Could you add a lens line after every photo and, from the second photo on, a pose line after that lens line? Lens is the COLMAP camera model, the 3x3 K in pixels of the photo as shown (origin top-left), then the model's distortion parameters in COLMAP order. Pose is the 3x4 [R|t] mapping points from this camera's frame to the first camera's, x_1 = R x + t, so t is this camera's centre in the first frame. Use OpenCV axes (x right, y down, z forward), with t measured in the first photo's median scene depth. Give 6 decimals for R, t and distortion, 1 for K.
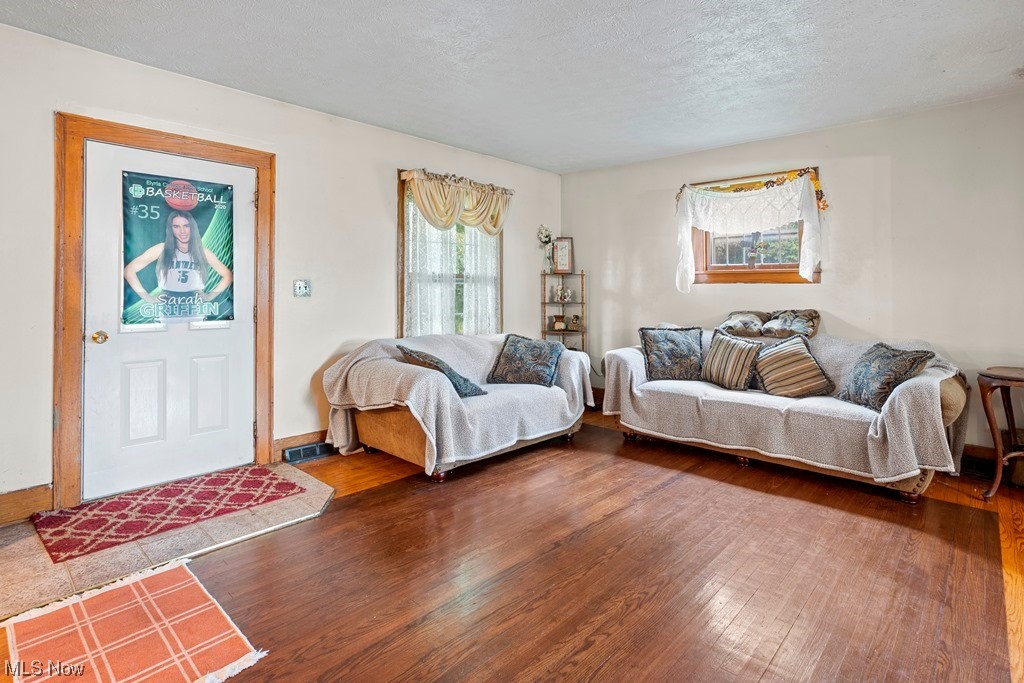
lens RADIAL K [[491.9, 0, 536.8], [0, 491.9, 278.2], [0, 0, 1]] dist [-0.011928, 0.001309]
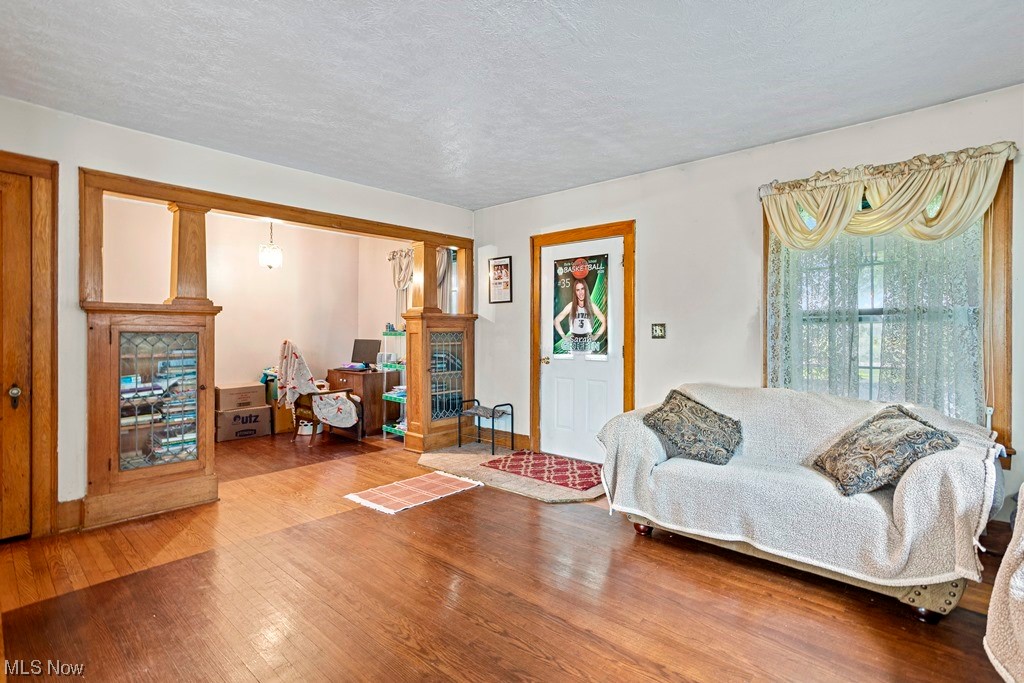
lens RADIAL K [[491.9, 0, 514.1], [0, 491.9, 341.3], [0, 0, 1]] dist [-0.011928, 0.001309]
pose [[0.029468, 0.008523, -0.999529, 0.758146], [0.021110, 0.999735, 0.009147, 0.032396], [0.999343, -0.021370, 0.029280, 0.760603]]
